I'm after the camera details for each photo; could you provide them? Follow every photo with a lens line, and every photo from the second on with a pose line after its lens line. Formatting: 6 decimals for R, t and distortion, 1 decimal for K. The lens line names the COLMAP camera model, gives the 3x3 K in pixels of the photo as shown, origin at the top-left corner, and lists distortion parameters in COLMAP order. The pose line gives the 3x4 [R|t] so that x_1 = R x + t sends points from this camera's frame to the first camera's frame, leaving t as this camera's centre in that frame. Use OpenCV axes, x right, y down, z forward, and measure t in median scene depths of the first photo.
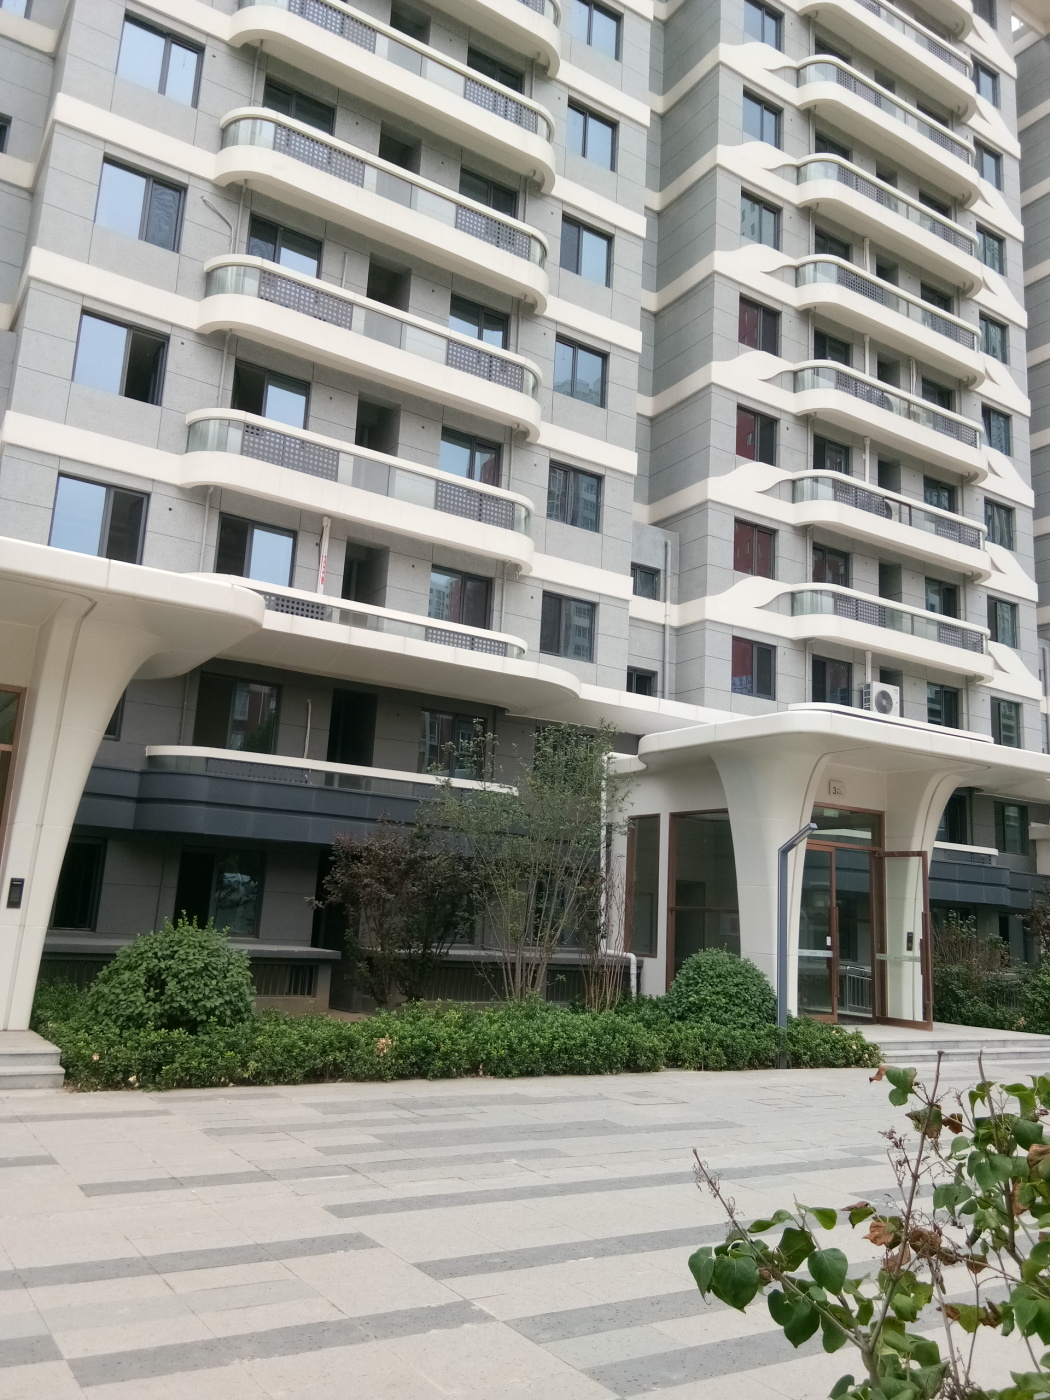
lens RADIAL K [[1074.3, 0, 544.2], [0, 1074.3, 688.9], [0, 0, 1]] dist [0.095705, -0.110718]
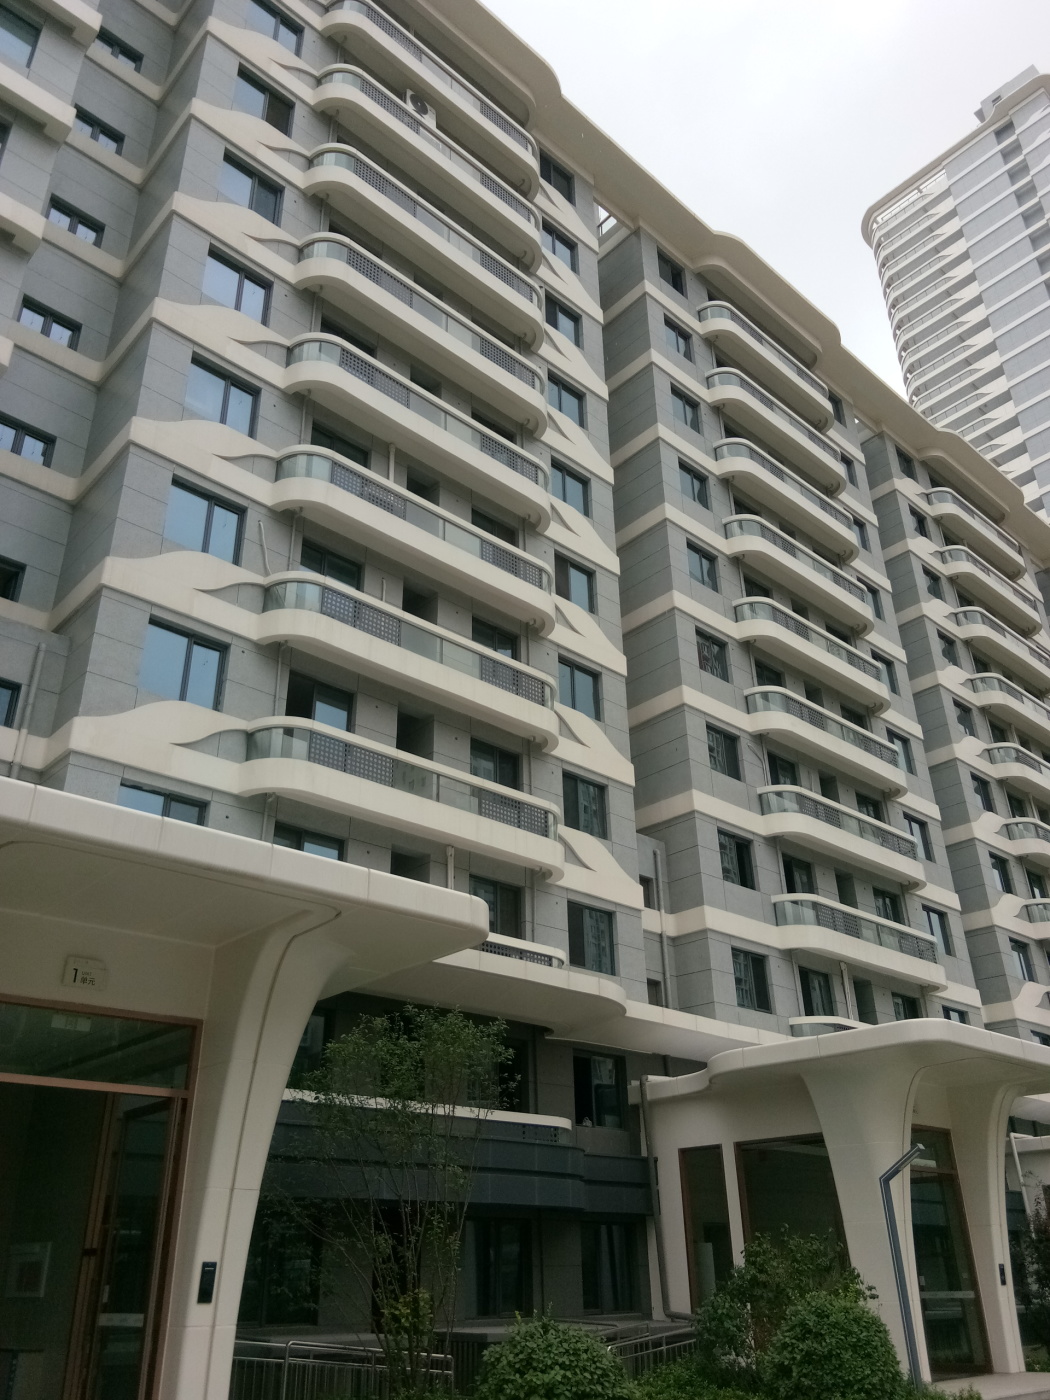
lens RADIAL K [[1074.3, 0, 528.0], [0, 1074.3, 697.1], [0, 0, 1]] dist [0.095705, -0.110718]
pose [[0.983475, 0.025336, 0.179260, -0.210676], [0.025305, 0.961201, -0.274685, -0.000664], [-0.179265, 0.274682, 0.944677, 0.029870]]
